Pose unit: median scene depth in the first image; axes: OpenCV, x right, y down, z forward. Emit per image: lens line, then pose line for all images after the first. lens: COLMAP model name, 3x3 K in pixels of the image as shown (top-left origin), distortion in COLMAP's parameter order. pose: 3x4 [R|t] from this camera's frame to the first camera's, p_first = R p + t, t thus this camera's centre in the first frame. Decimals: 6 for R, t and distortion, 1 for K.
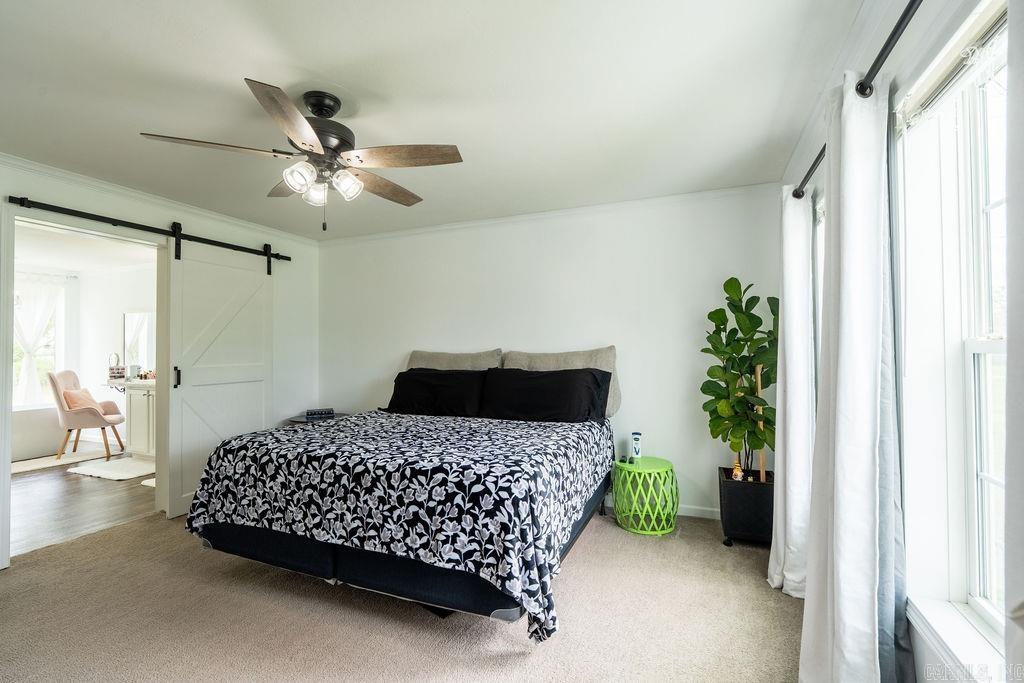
lens RADIAL K [[458.7, 0, 511.4], [0, 458.7, 341.2], [0, 0, 1]] dist [-0.009059, 0.004623]
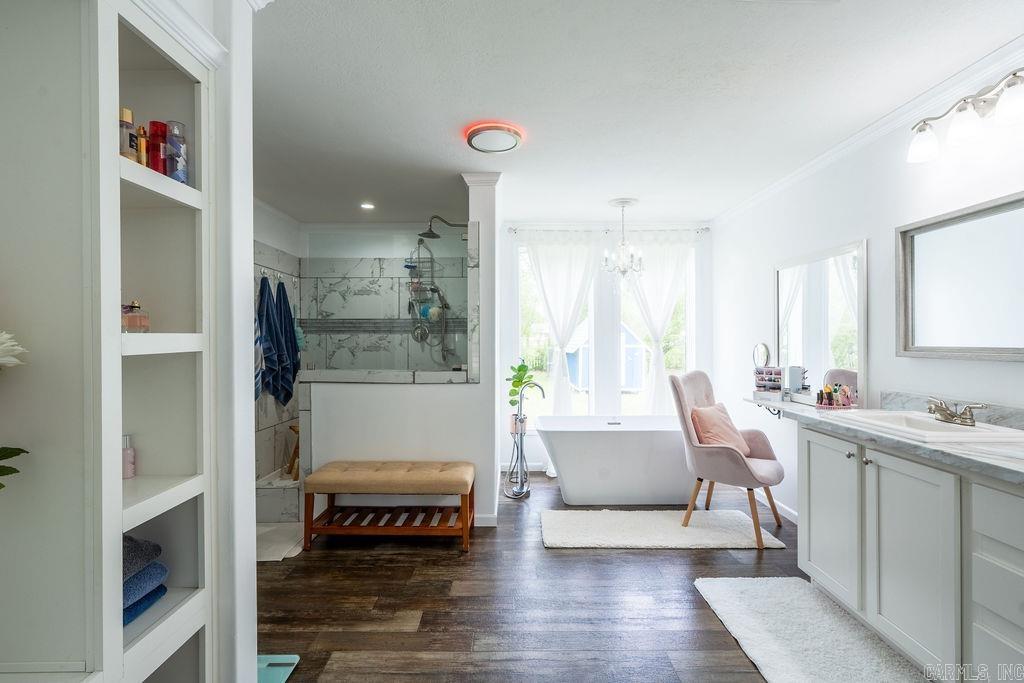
lens RADIAL K [[458.7, 0, 511.4], [0, 458.7, 341.2], [0, 0, 1]] dist [-0.009059, 0.004623]
pose [[0.388232, 0.007662, -0.921530, -0.503228], [0.012645, 0.999827, 0.013640, 0.012807], [0.921475, -0.016948, 0.388068, 0.532165]]
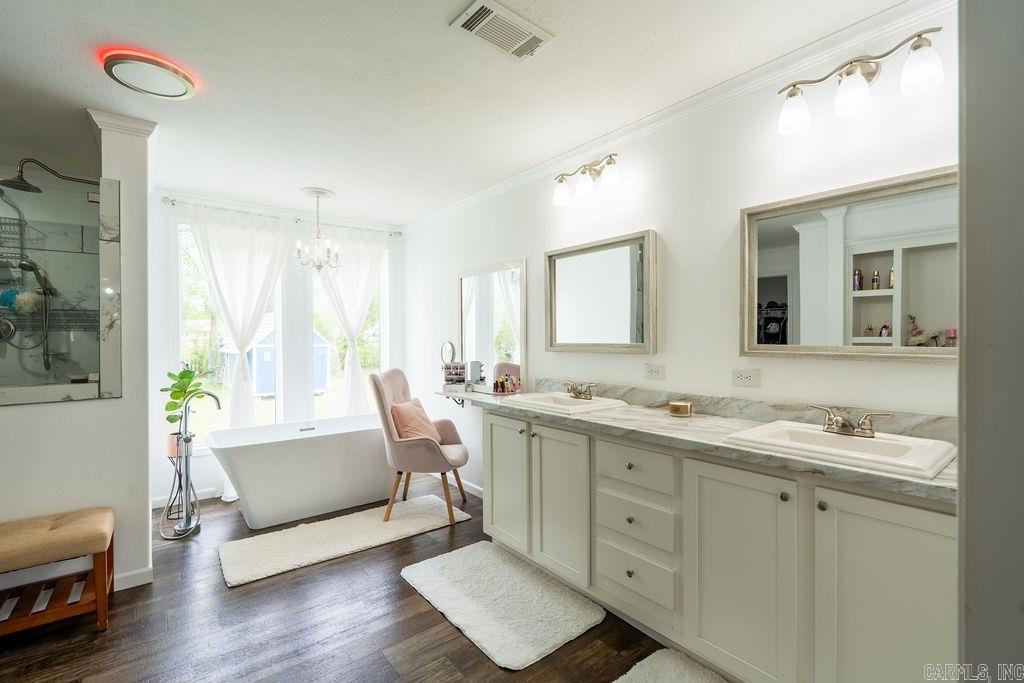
lens RADIAL K [[458.7, 0, 511.4], [0, 458.7, 341.2], [0, 0, 1]] dist [-0.009059, 0.004623]
pose [[0.875414, 0.005307, -0.483345, -0.521661], [0.006105, 0.999739, 0.022033, 0.012836], [0.483335, -0.022238, 0.875153, 0.521446]]
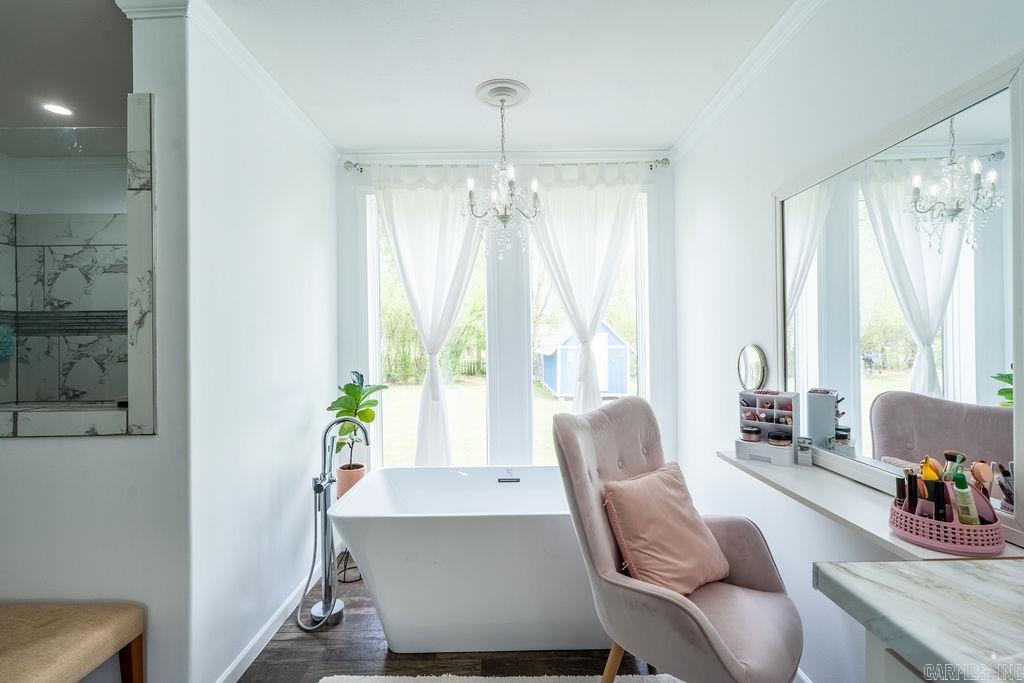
lens RADIAL K [[458.7, 0, 511.4], [0, 458.7, 341.2], [0, 0, 1]] dist [-0.009059, 0.004623]
pose [[0.392909, 0.001028, -0.919577, -0.704155], [0.022025, 0.999702, 0.010529, 0.018707], [0.919314, -0.024390, 0.392769, 0.791092]]
